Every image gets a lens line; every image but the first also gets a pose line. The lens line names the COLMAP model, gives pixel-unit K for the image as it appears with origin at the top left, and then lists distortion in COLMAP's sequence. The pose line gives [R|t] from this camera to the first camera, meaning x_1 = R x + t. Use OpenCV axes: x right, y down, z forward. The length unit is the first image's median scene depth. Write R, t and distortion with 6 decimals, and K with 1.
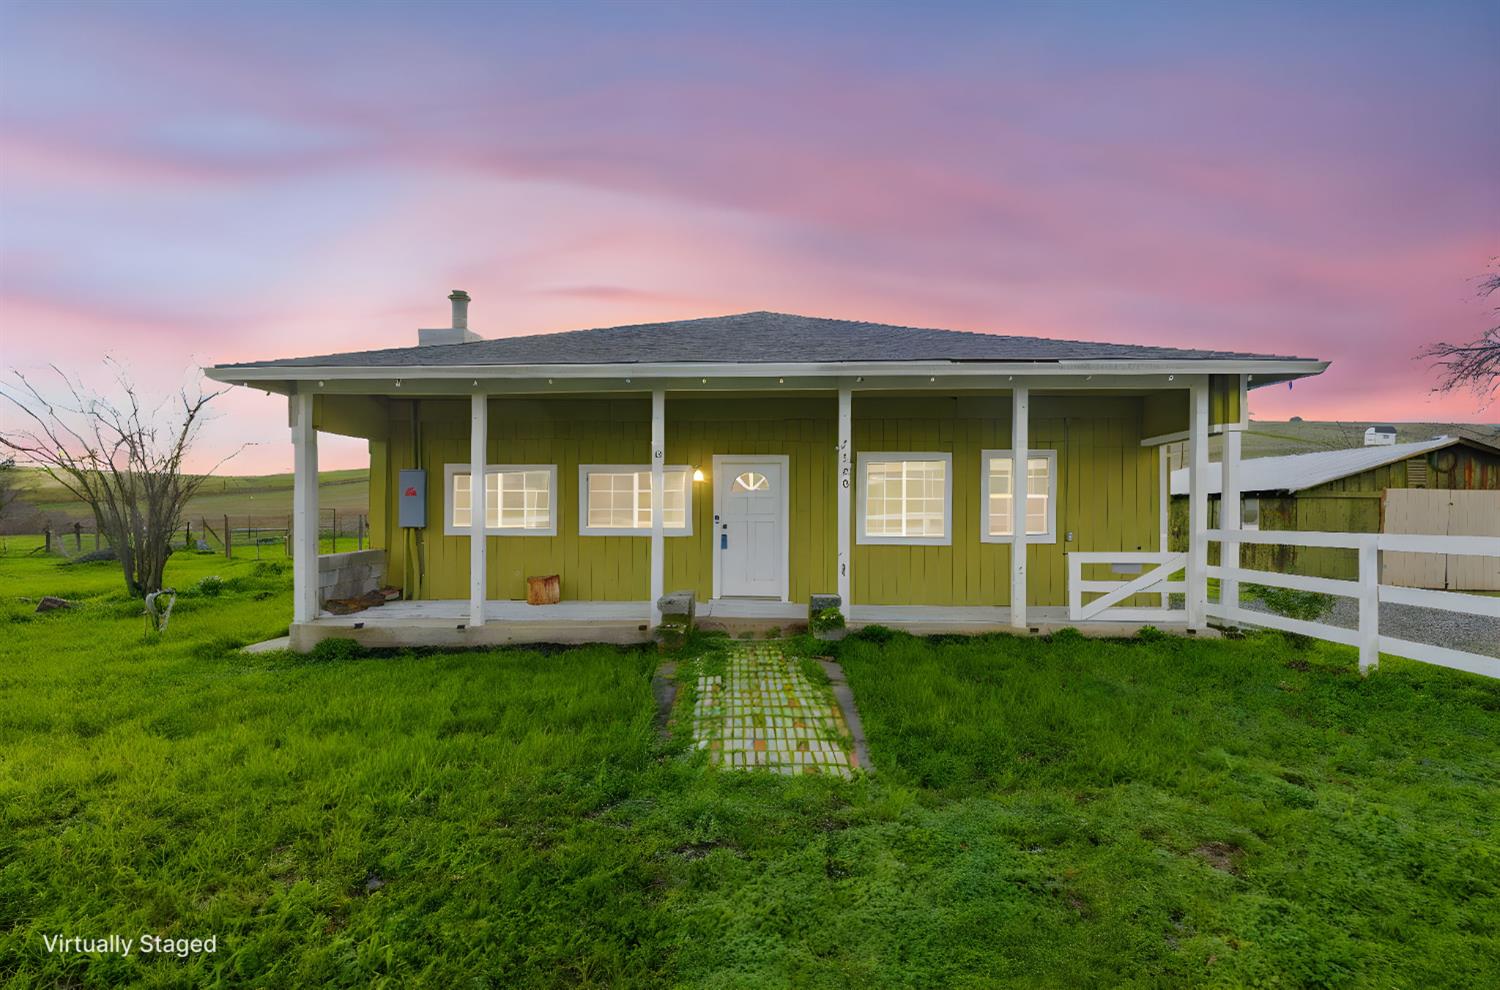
lens RADIAL K [[715.4, 0, 748.1], [0, 715.4, 511.0], [0, 0, 1]] dist [-0.005746, 0.000158]
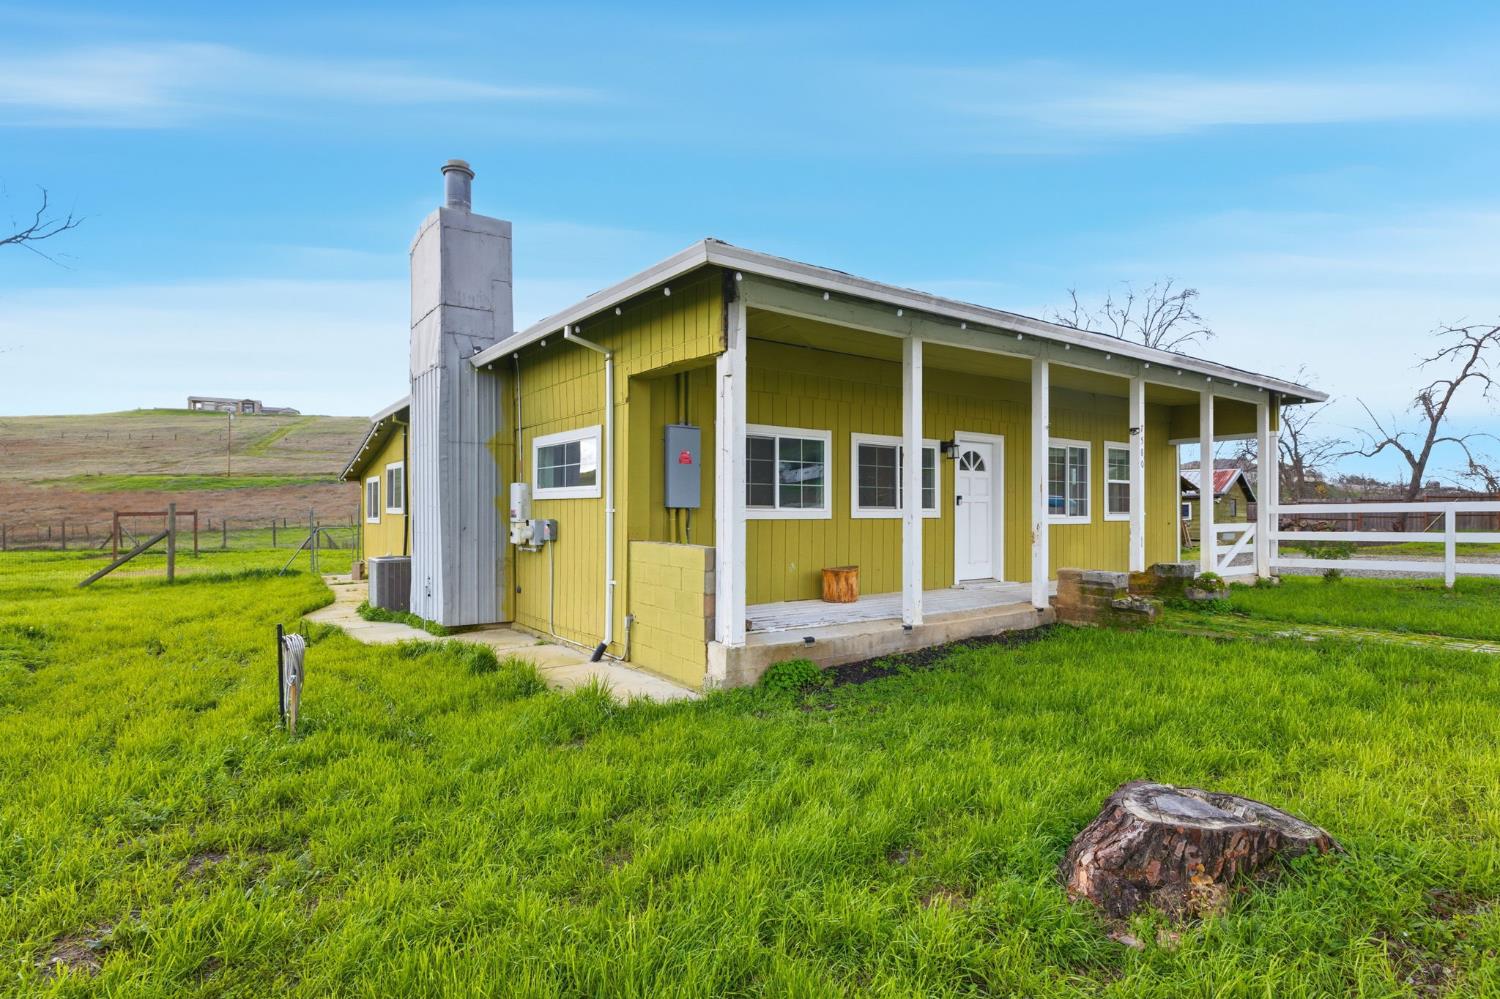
lens RADIAL K [[801.5, 0, 746.9], [0, 801.5, 501.4], [0, 0, 1]] dist [-0.031626, -0.000098]
pose [[0.790195, 0.004582, 0.612839, -1.121158], [0.006104, 0.999864, -0.015347, 0.035346], [-0.612825, 0.015868, 0.790059, 0.415250]]
